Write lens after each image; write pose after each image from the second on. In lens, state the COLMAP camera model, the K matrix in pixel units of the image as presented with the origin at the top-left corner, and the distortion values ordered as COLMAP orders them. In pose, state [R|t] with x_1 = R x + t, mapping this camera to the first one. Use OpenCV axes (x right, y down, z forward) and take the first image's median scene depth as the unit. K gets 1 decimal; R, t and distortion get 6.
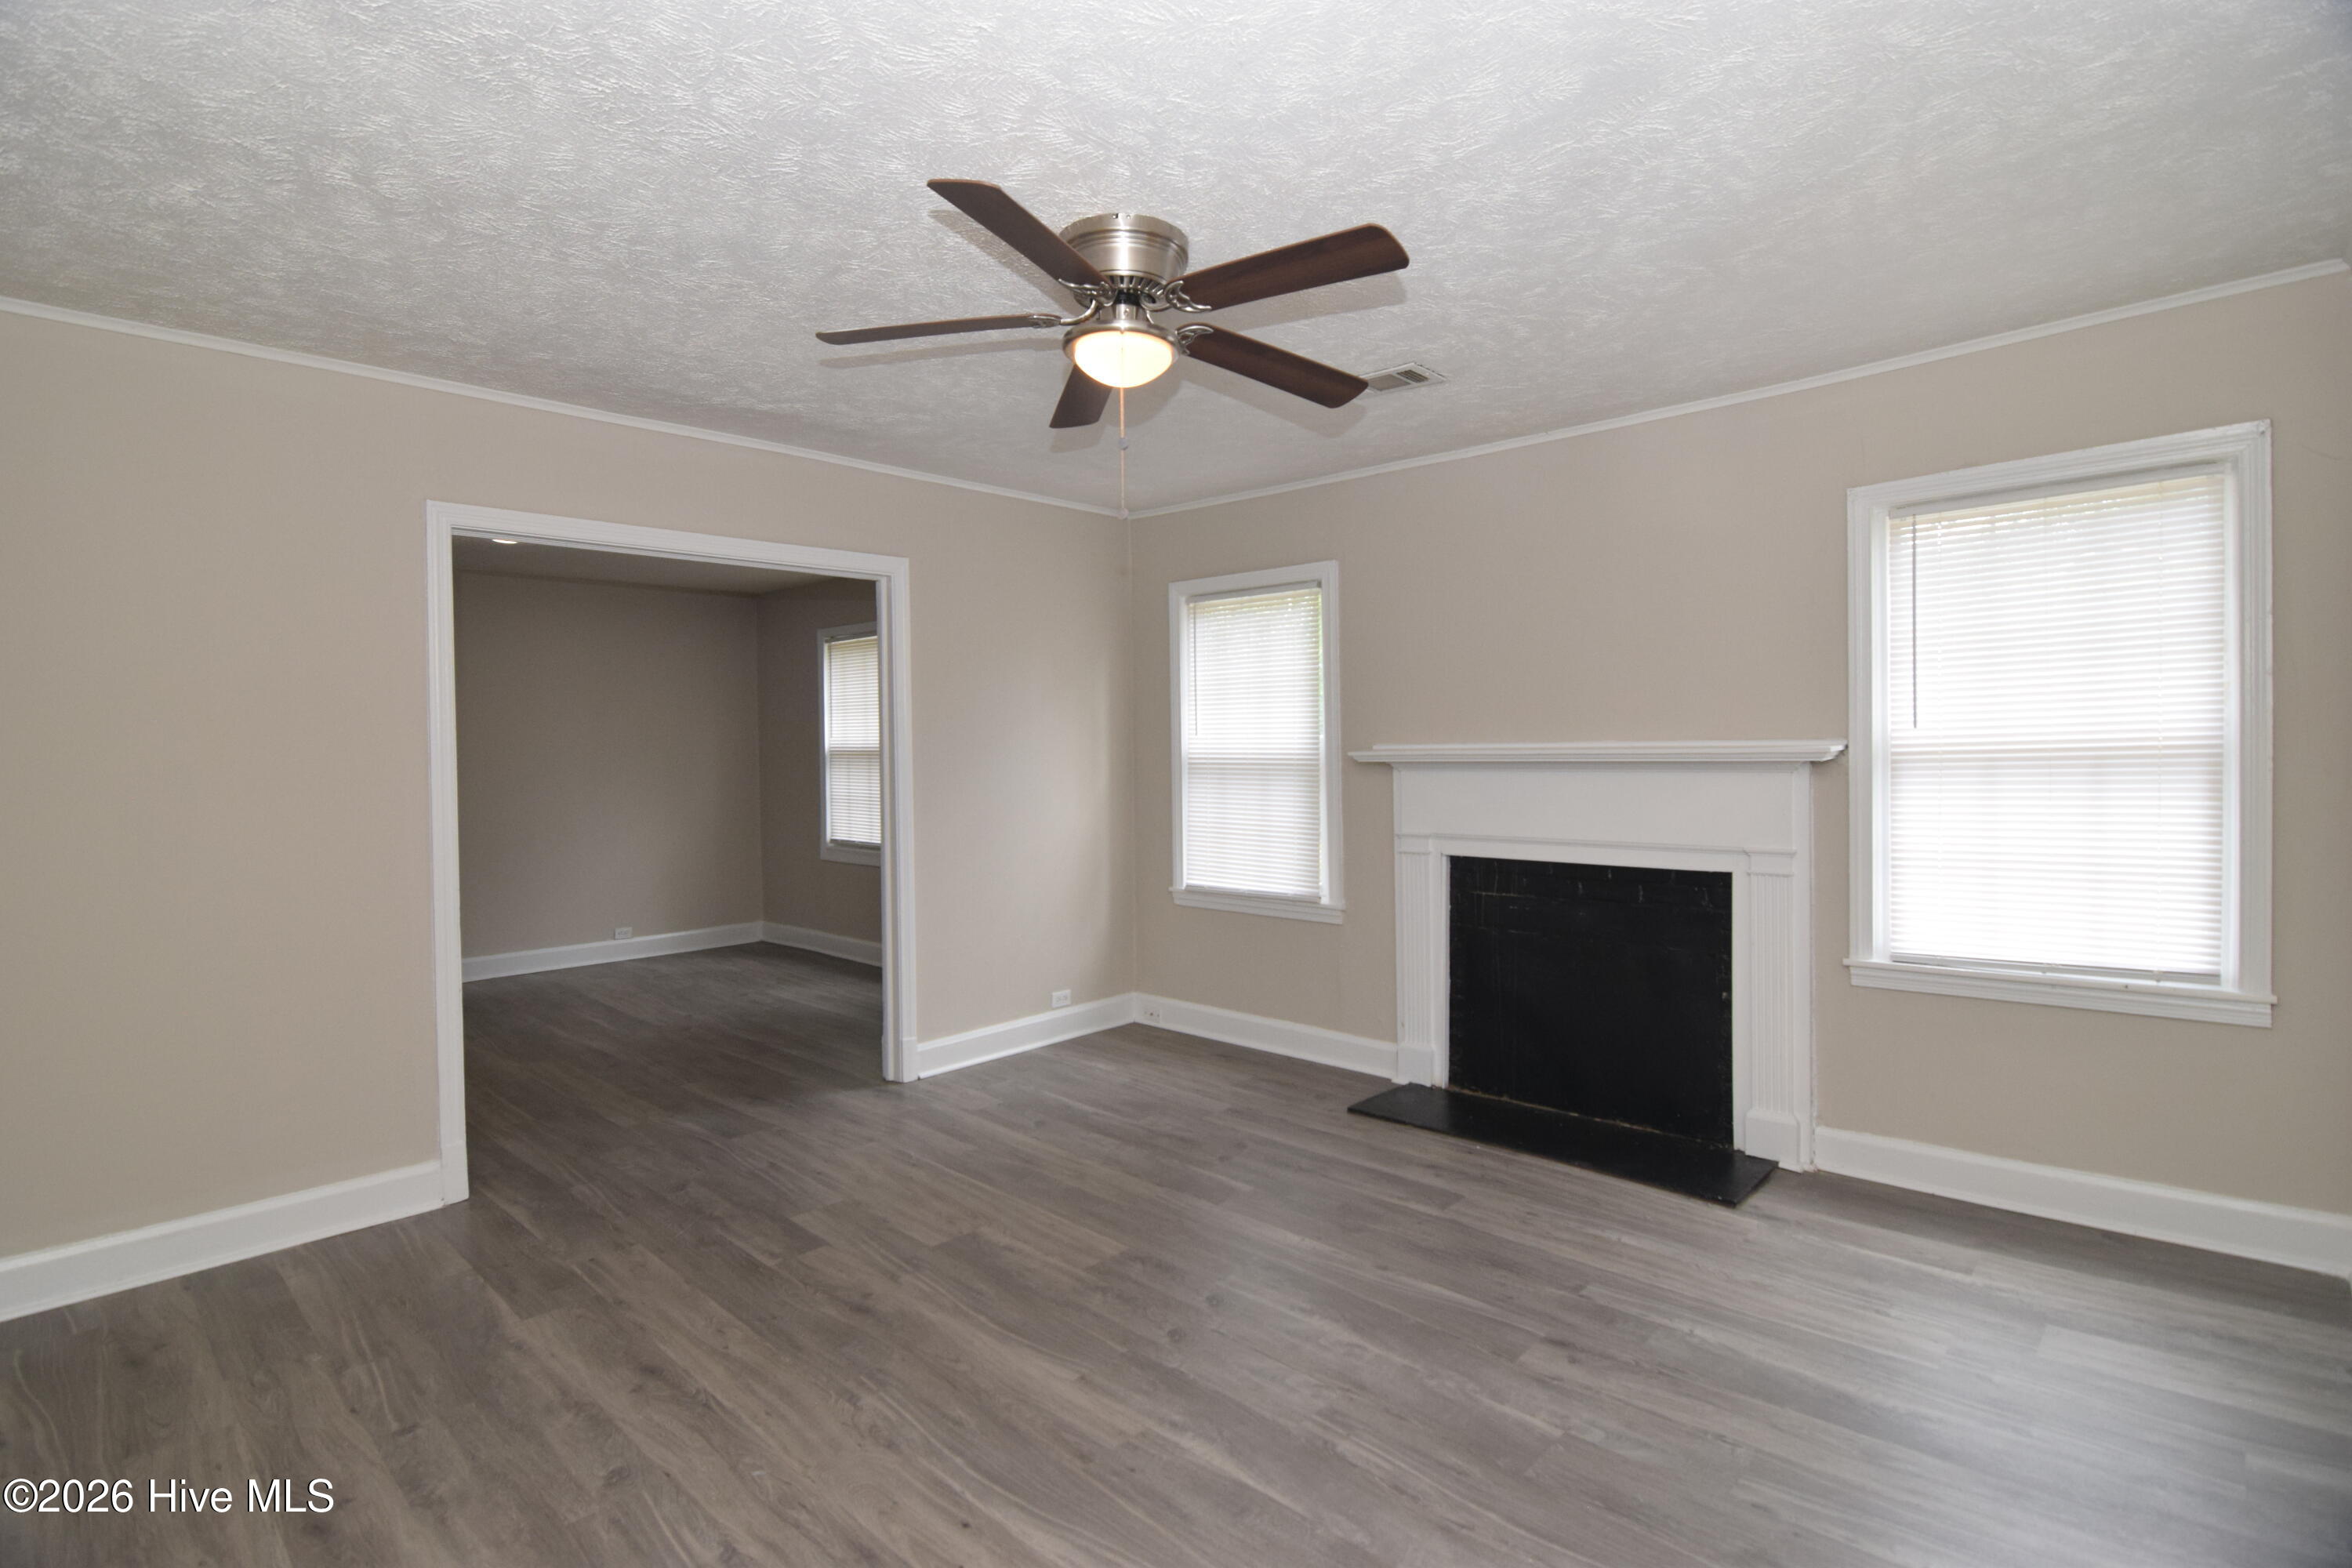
lens RADIAL K [[1141.3, 0, 1173.2], [0, 1141.3, 768.4], [0, 0, 1]] dist [-0.000275, -0.012916]
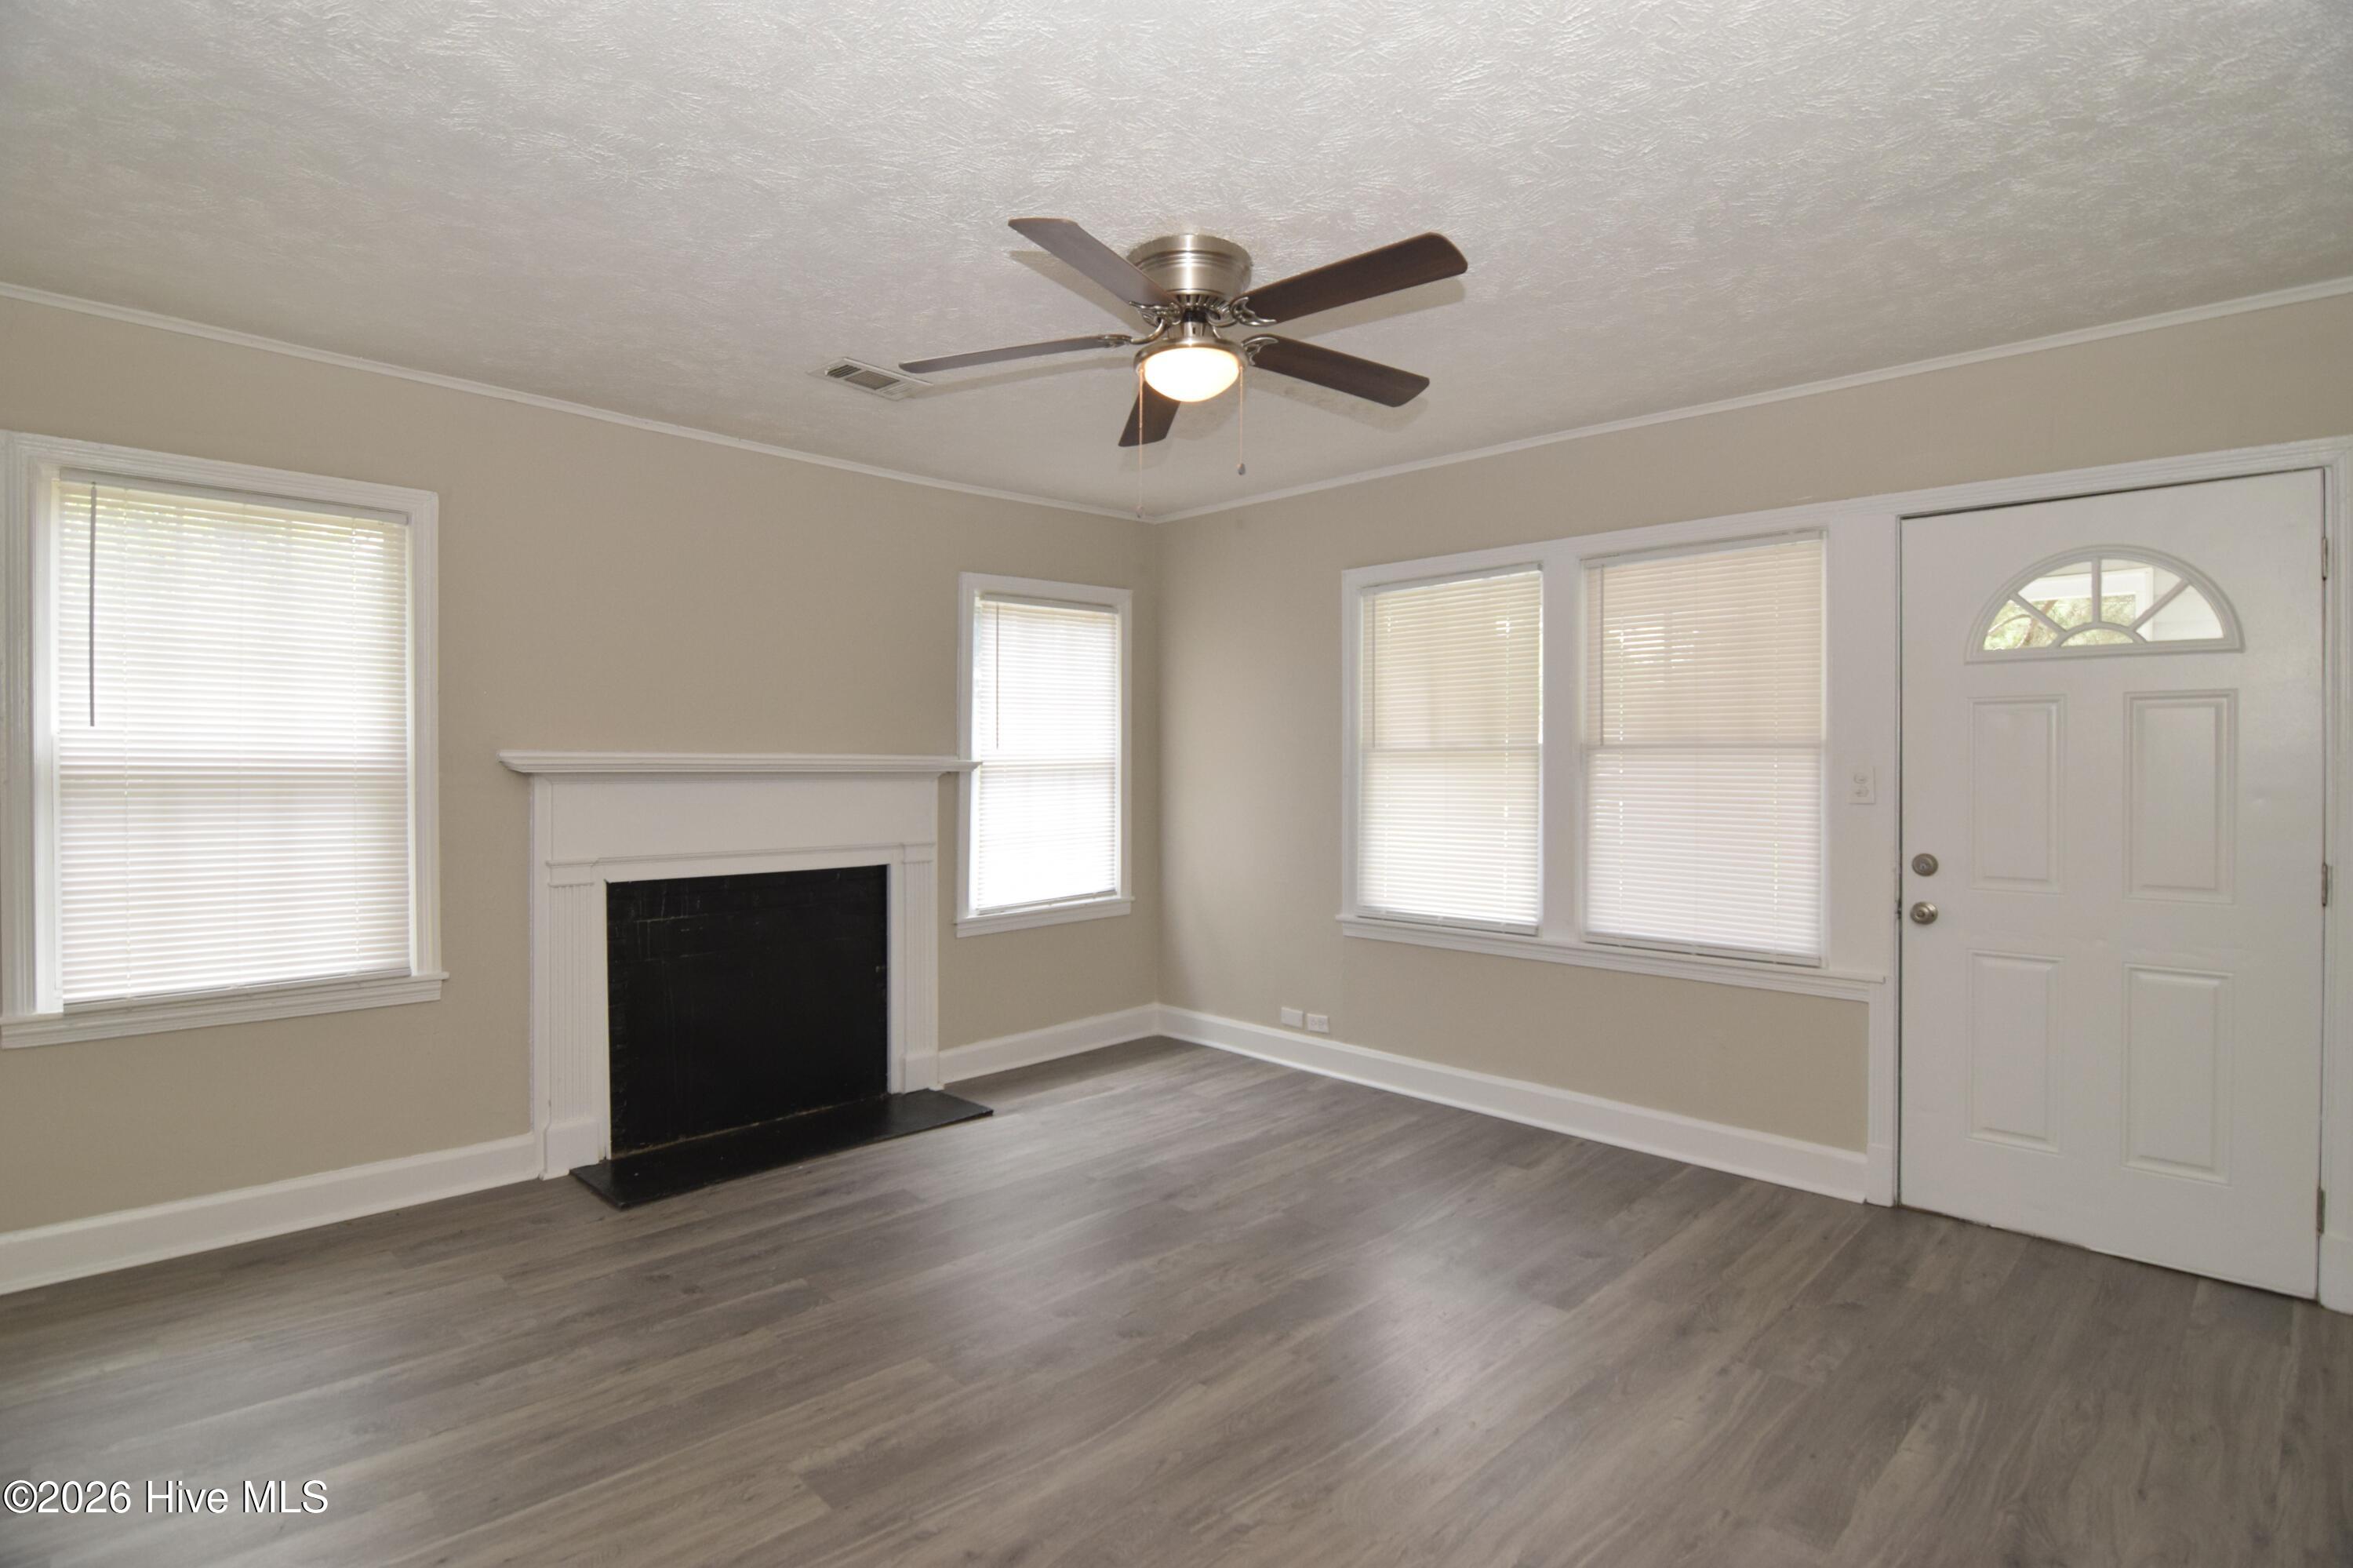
lens RADIAL K [[1178.0, 0, 1161.3], [0, 1178.0, 770.1], [0, 0, 1]] dist [-0.000997, -0.014755]
pose [[0.034368, 0.007864, 0.999378, -0.884808], [0.015383, 0.999846, -0.008396, 0.008289], [-0.999291, 0.015662, 0.034241, 0.794061]]
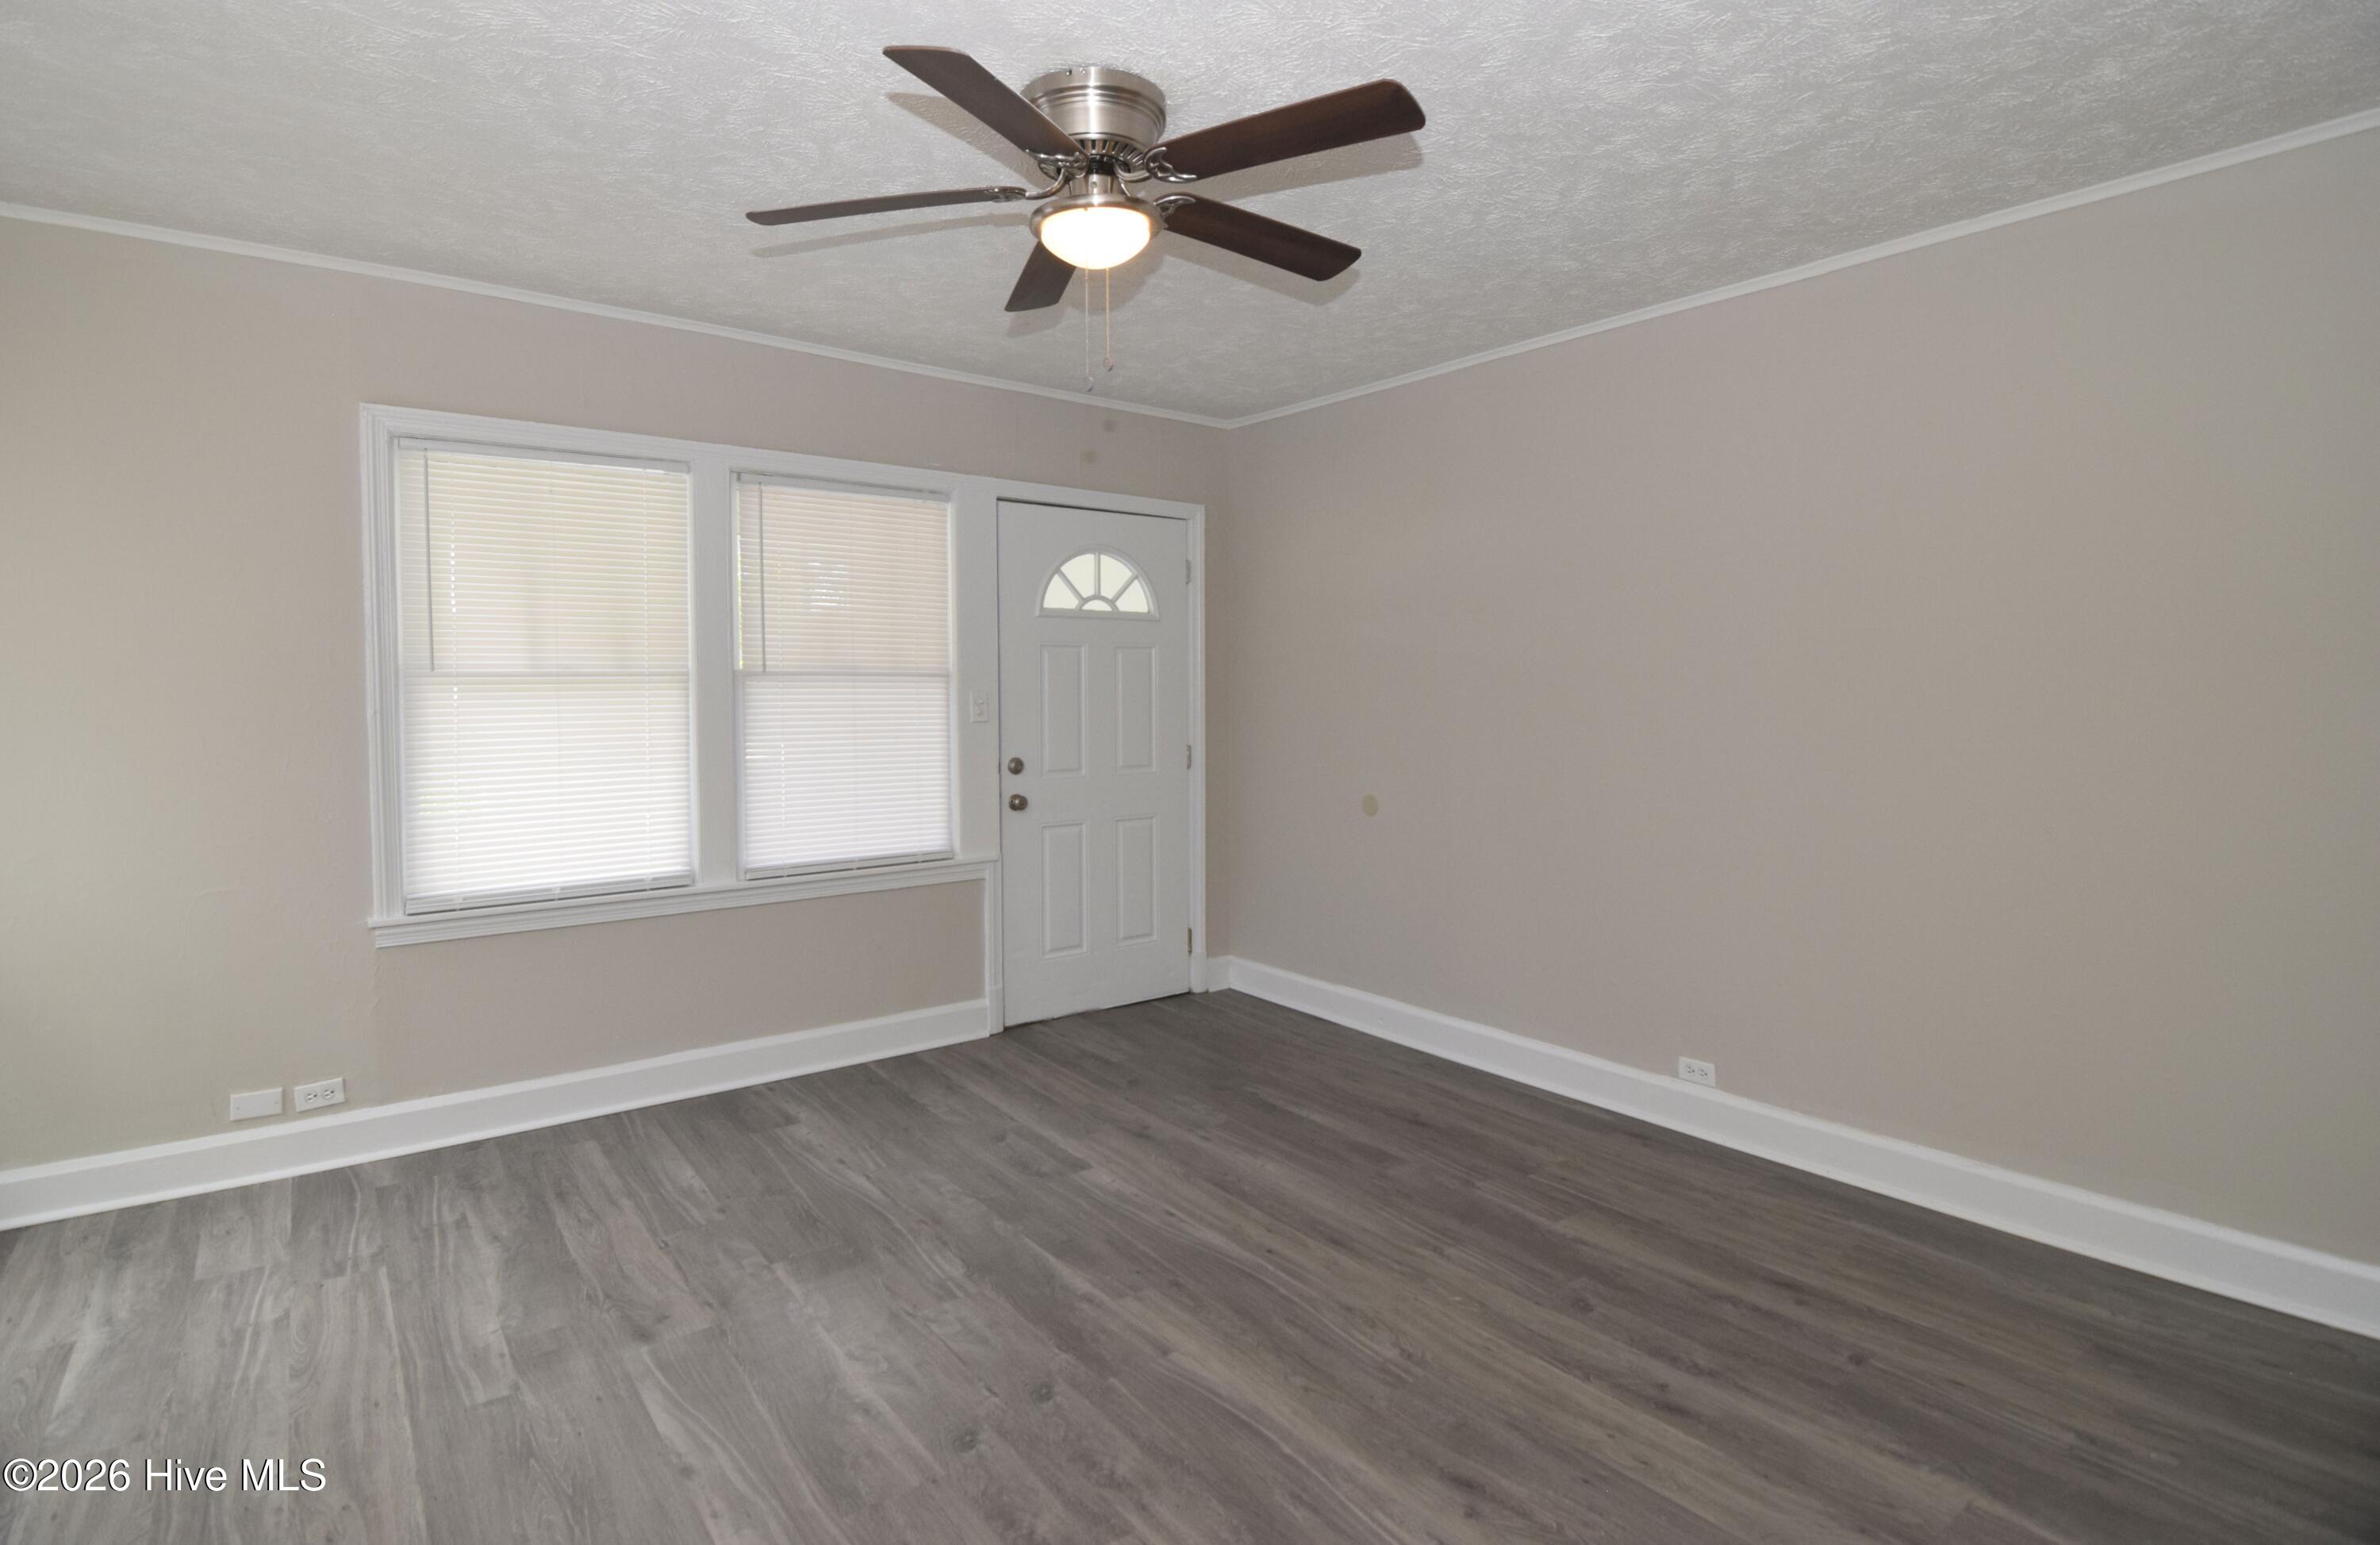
lens RADIAL K [[1178.3, 0, 1198.1], [0, 1178.3, 755.5], [0, 0, 1]] dist [-0.012476, -0.001533]
pose [[-0.988845, 0.010782, 0.148561, -0.202073], [0.021498, 0.997265, 0.070720, -0.013163], [-0.147392, 0.073125, -0.986371, 1.520478]]
